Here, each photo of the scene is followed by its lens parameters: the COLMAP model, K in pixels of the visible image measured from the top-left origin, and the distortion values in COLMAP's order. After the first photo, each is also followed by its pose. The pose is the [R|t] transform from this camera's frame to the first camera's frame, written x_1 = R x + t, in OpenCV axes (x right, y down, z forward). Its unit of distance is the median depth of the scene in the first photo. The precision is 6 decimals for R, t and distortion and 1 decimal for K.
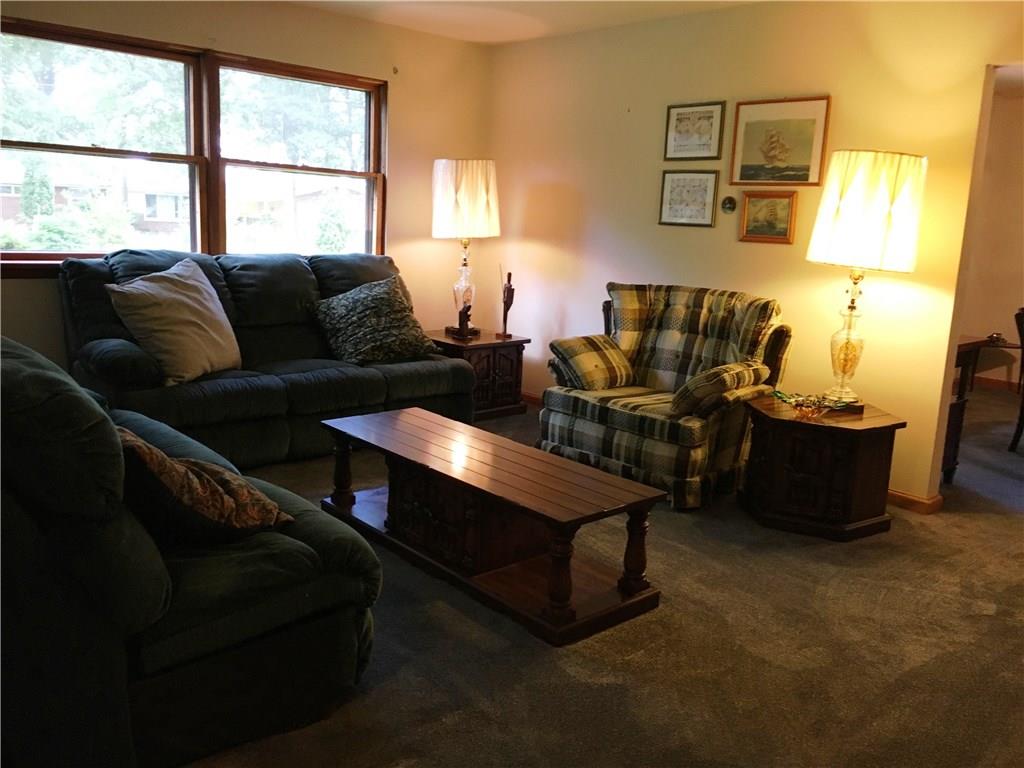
lens RADIAL K [[879.4, 0, 511.5], [0, 879.4, 383.3], [0, 0, 1]] dist [0.065401, -0.016227]
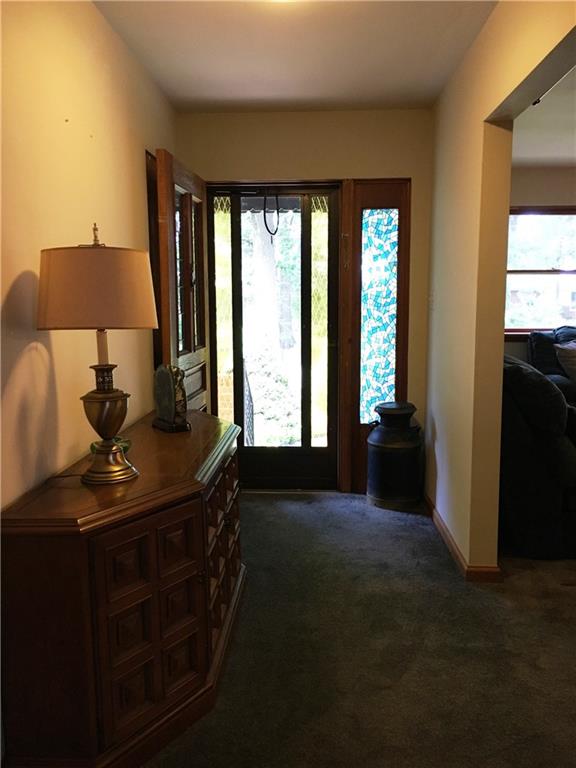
lens RADIAL K [[659.6, 0, 288.2], [0, 659.6, 383.8], [0, 0, 1]] dist [0.065401, -0.016227]
pose [[0.709891, 0.043672, -0.702956, 0.101638], [-0.094558, 0.994950, -0.033678, 0.057597], [0.697935, 0.090378, 0.710435, -0.290102]]
